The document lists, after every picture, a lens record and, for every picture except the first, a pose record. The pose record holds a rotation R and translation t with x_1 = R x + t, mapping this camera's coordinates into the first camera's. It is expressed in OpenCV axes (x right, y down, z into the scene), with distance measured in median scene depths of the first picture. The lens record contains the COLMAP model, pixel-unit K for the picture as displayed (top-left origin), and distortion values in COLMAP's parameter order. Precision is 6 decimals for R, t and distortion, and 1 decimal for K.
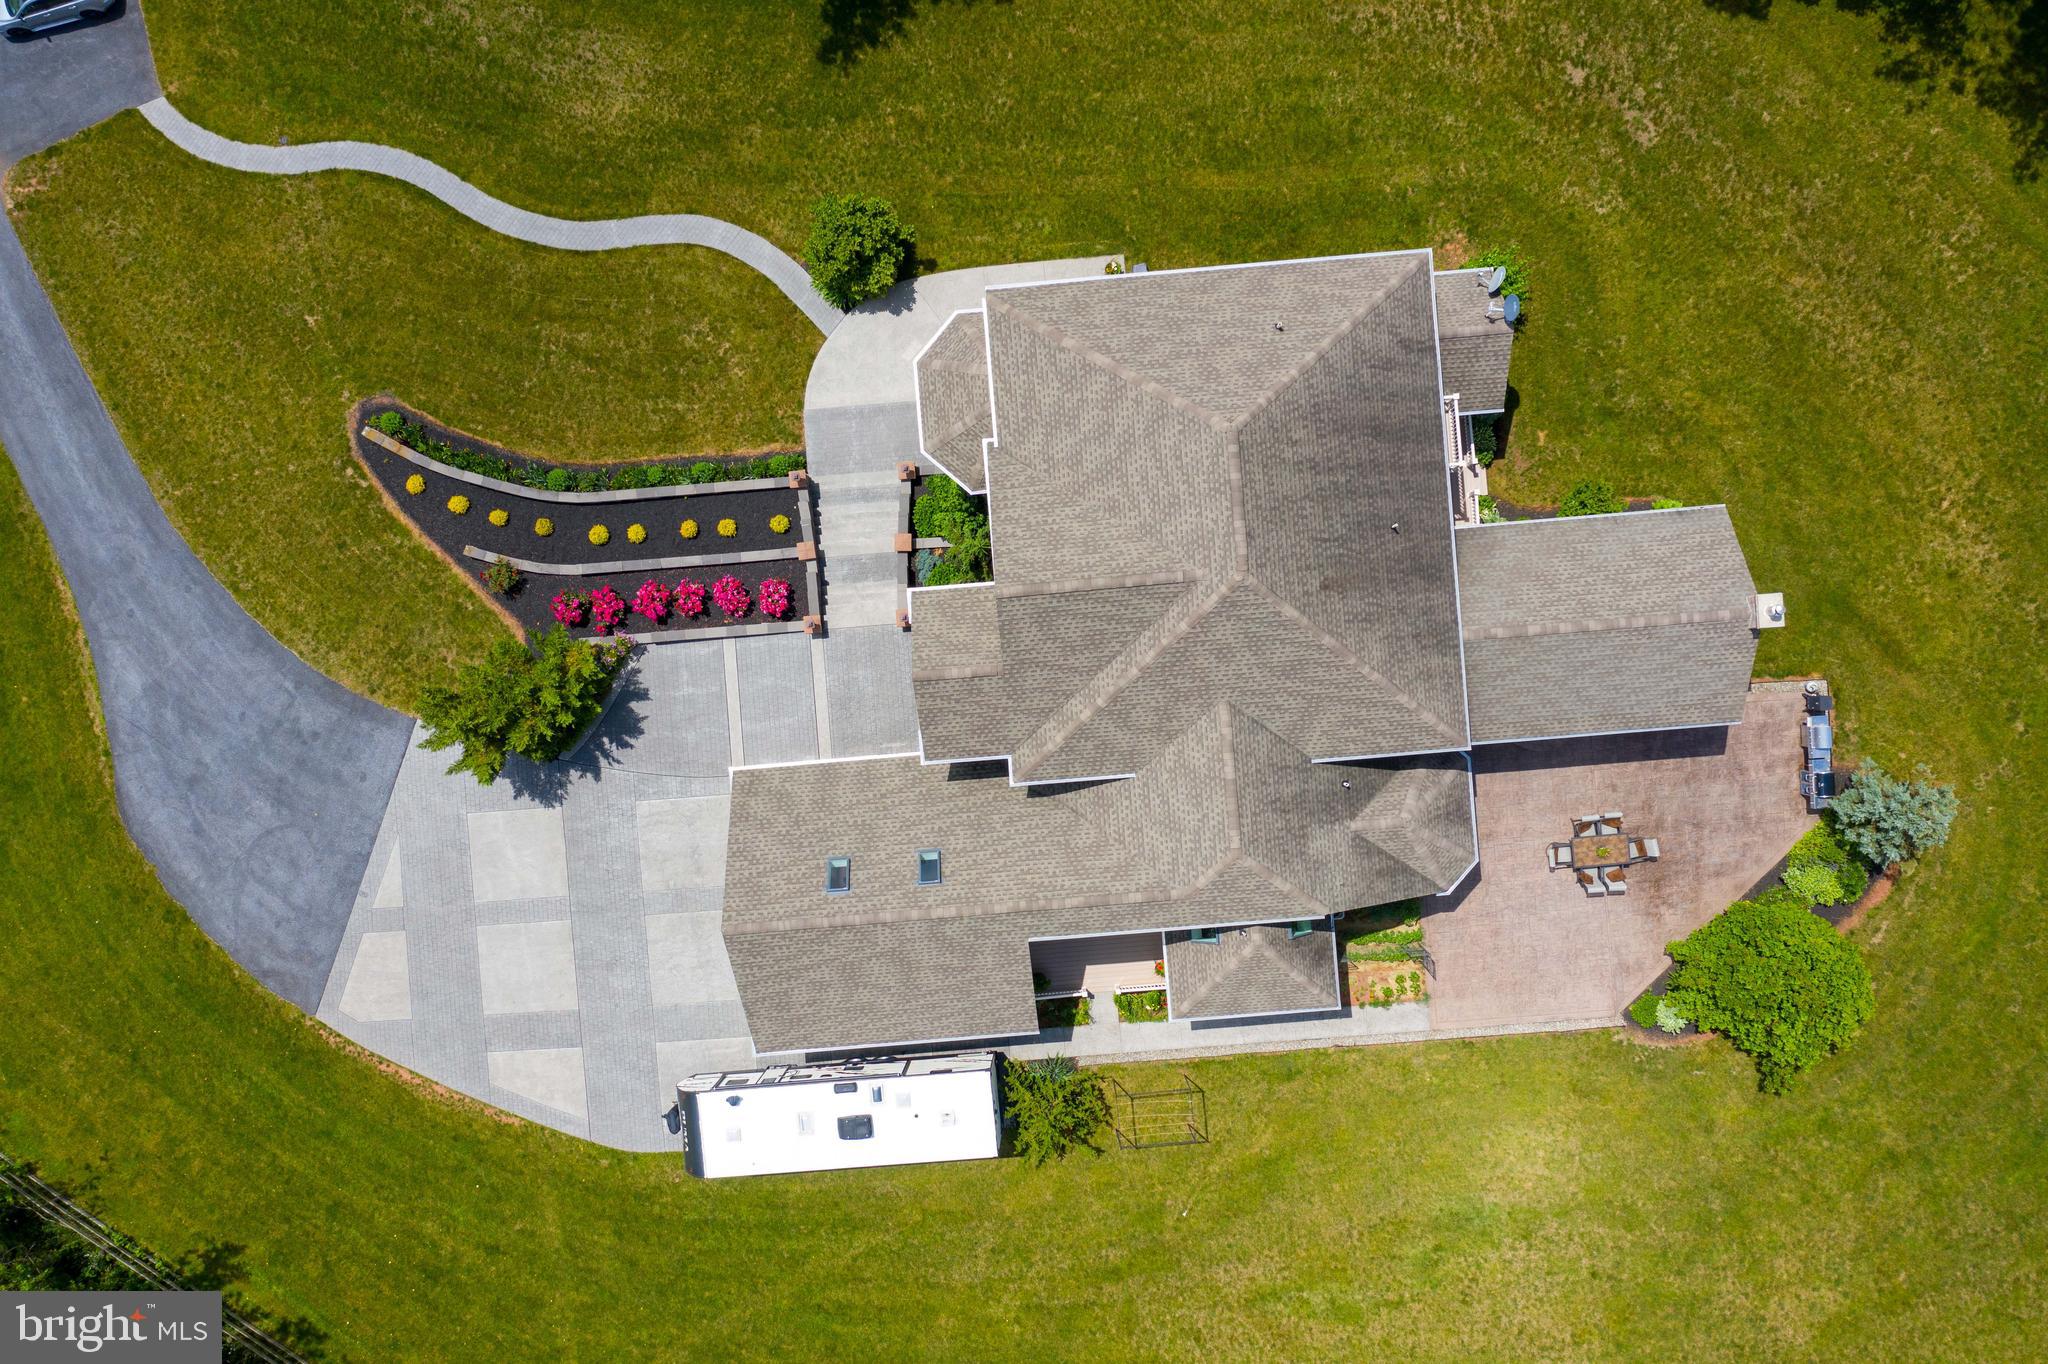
lens RADIAL K [[1628.1, 0, 1028.3], [0, 1628.1, 679.5], [0, 0, 1]] dist [0.002363, 0.011884]
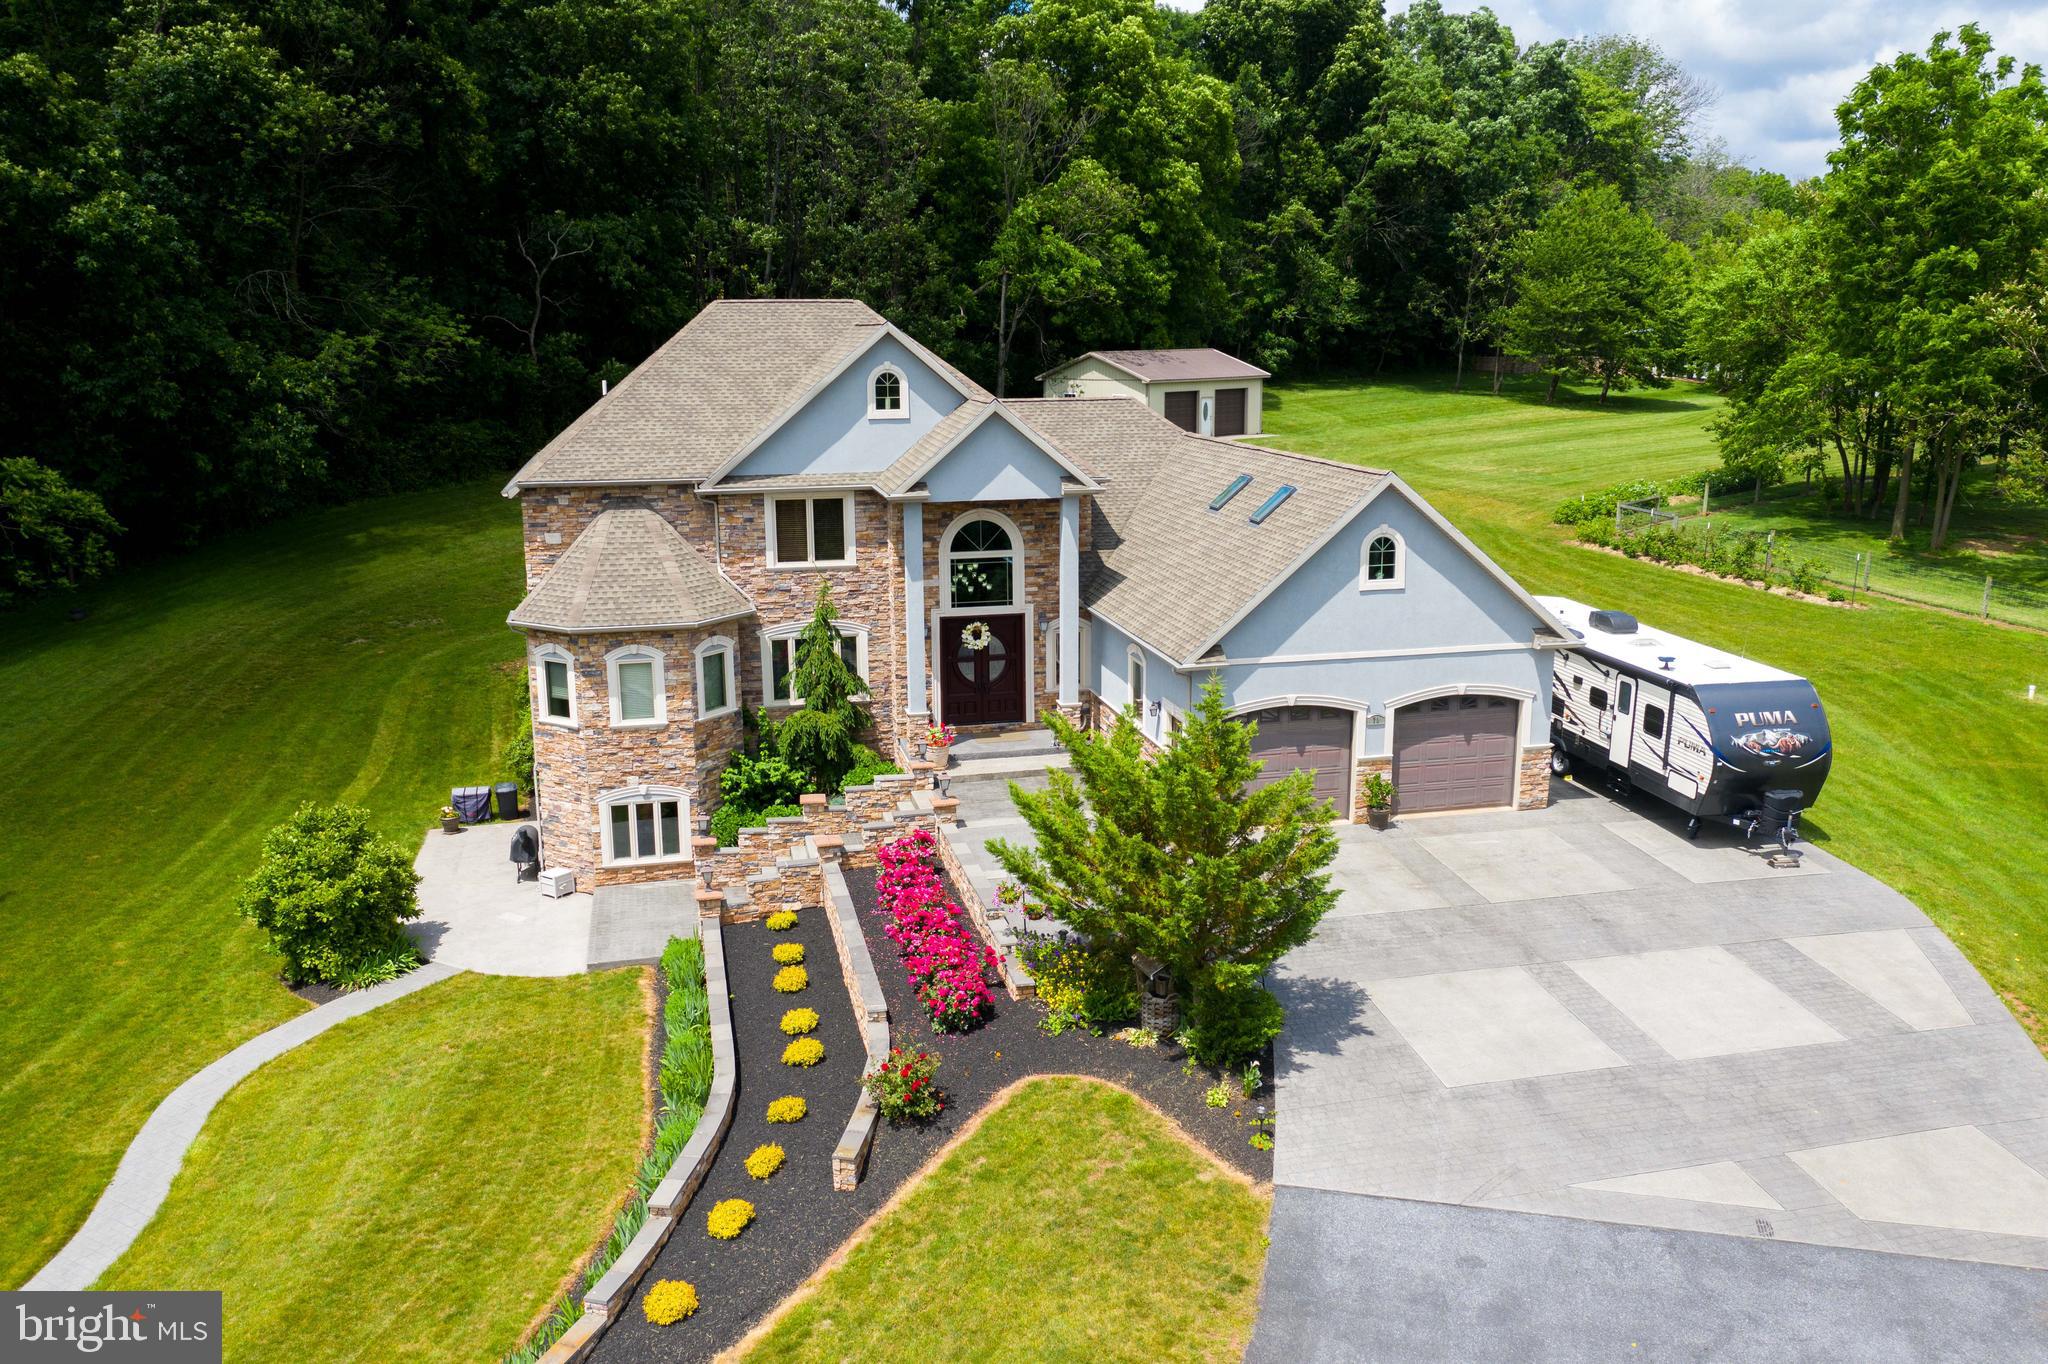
lens RADIAL K [[1628.1, 0, 1021.3], [0, 1628.1, 695.2], [0, 0, 1]] dist [0.002363, 0.011884]
pose [[-0.139224, -0.208399, 0.968084, -0.729614], [0.990021, -0.050801, 0.131443, -0.083476], [0.021788, 0.976724, 0.213392, 0.798676]]
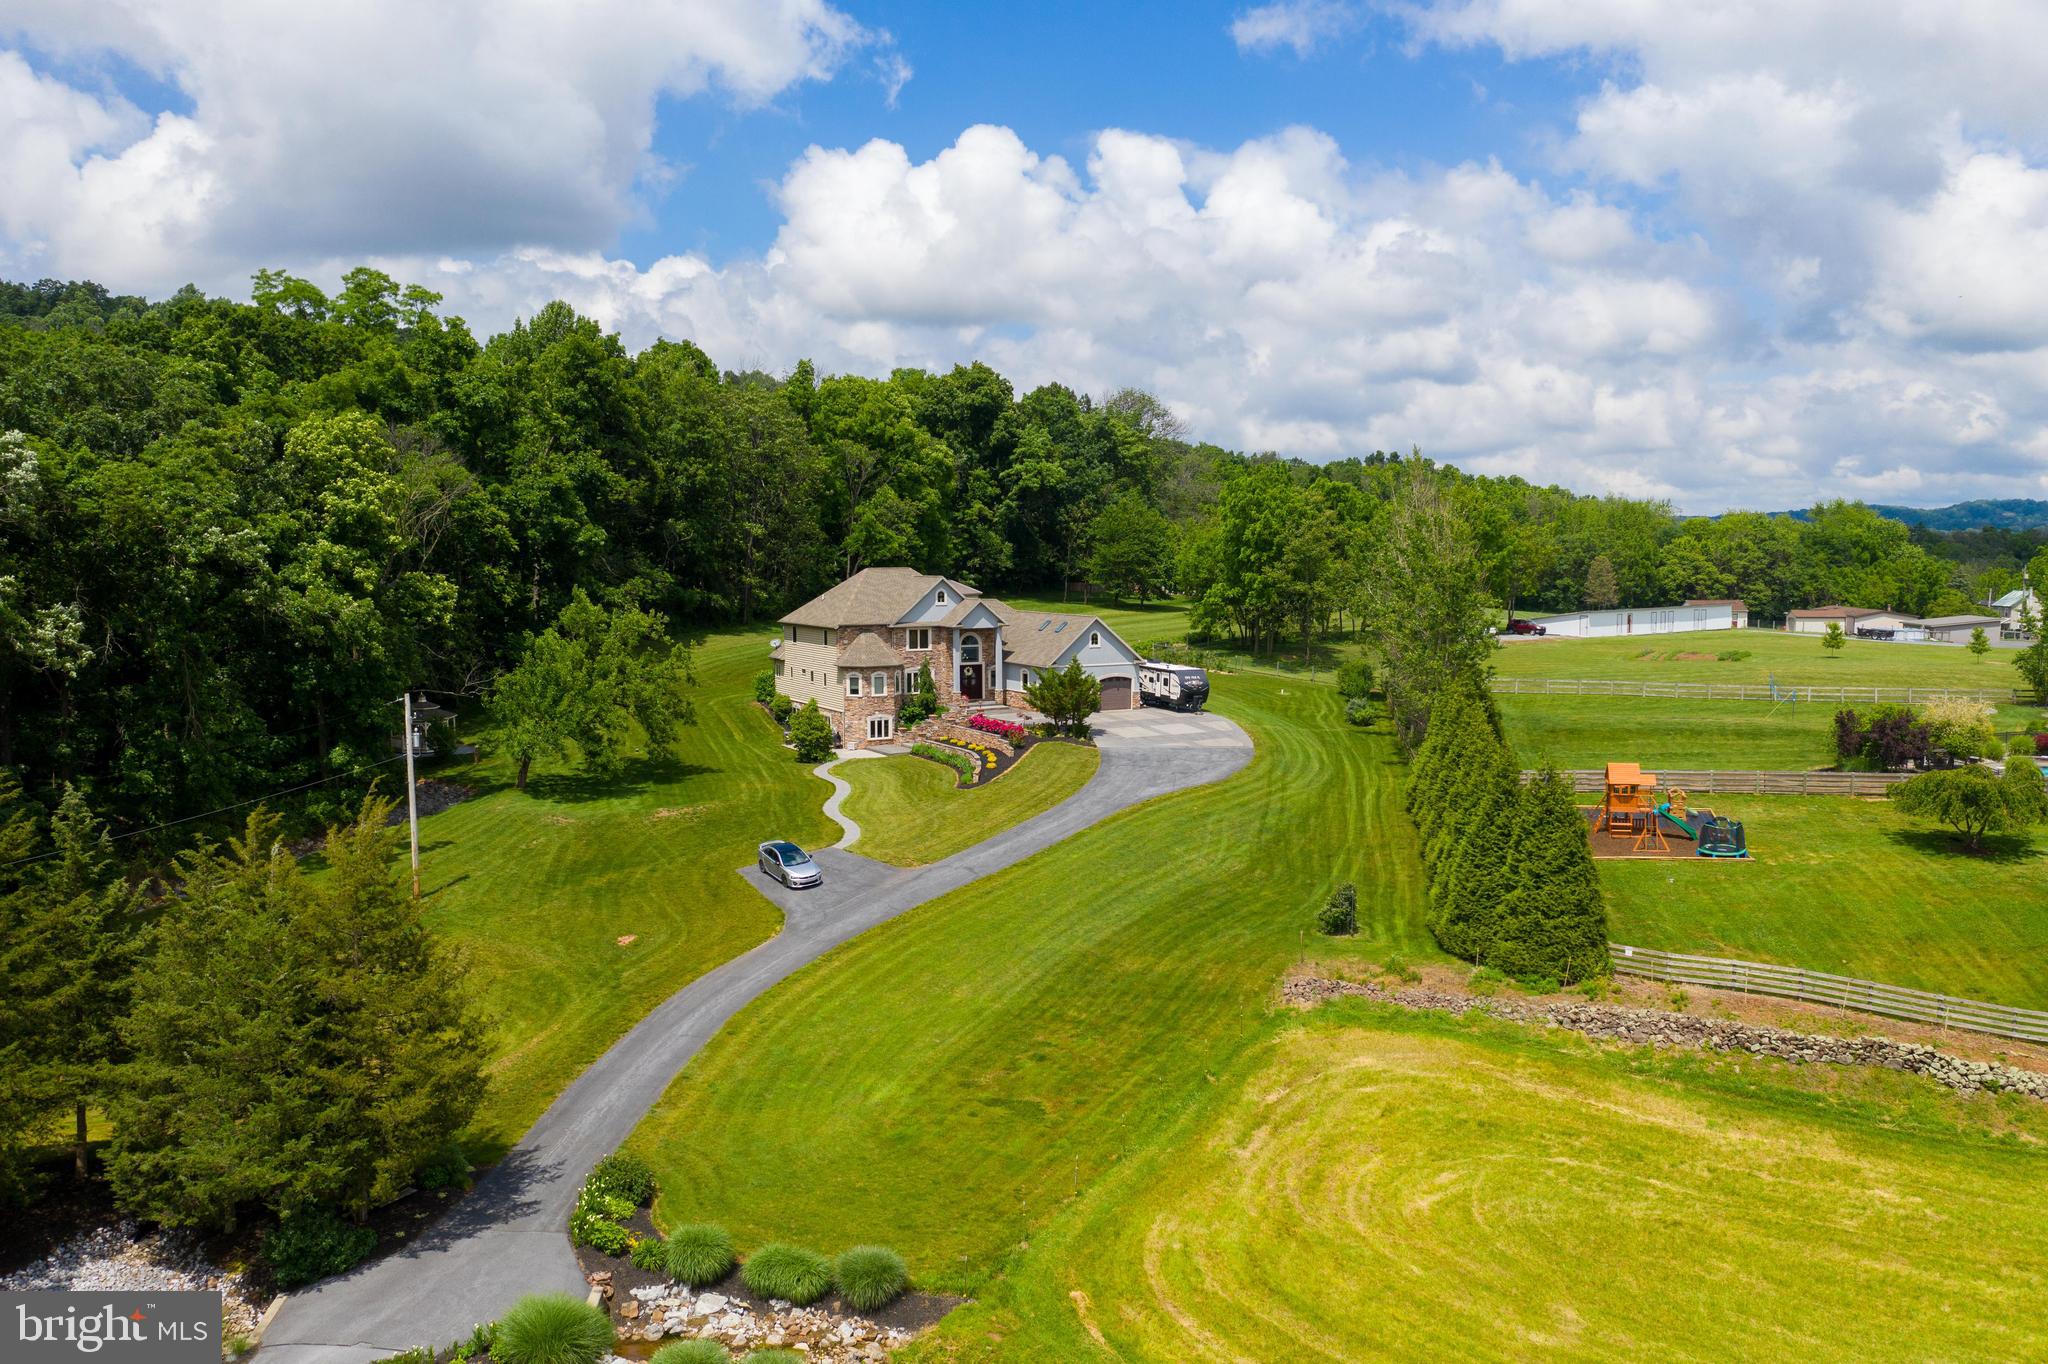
lens RADIAL K [[1628.1, 0, 1019.9], [0, 1628.1, 682.3], [0, 0, 1]] dist [0.002363, 0.011884]
pose [[-0.397239, -0.063603, 0.915509, -2.188992], [0.917466, -0.050755, 0.394562, -0.860725], [0.021371, 0.996684, 0.078515, 0.760618]]
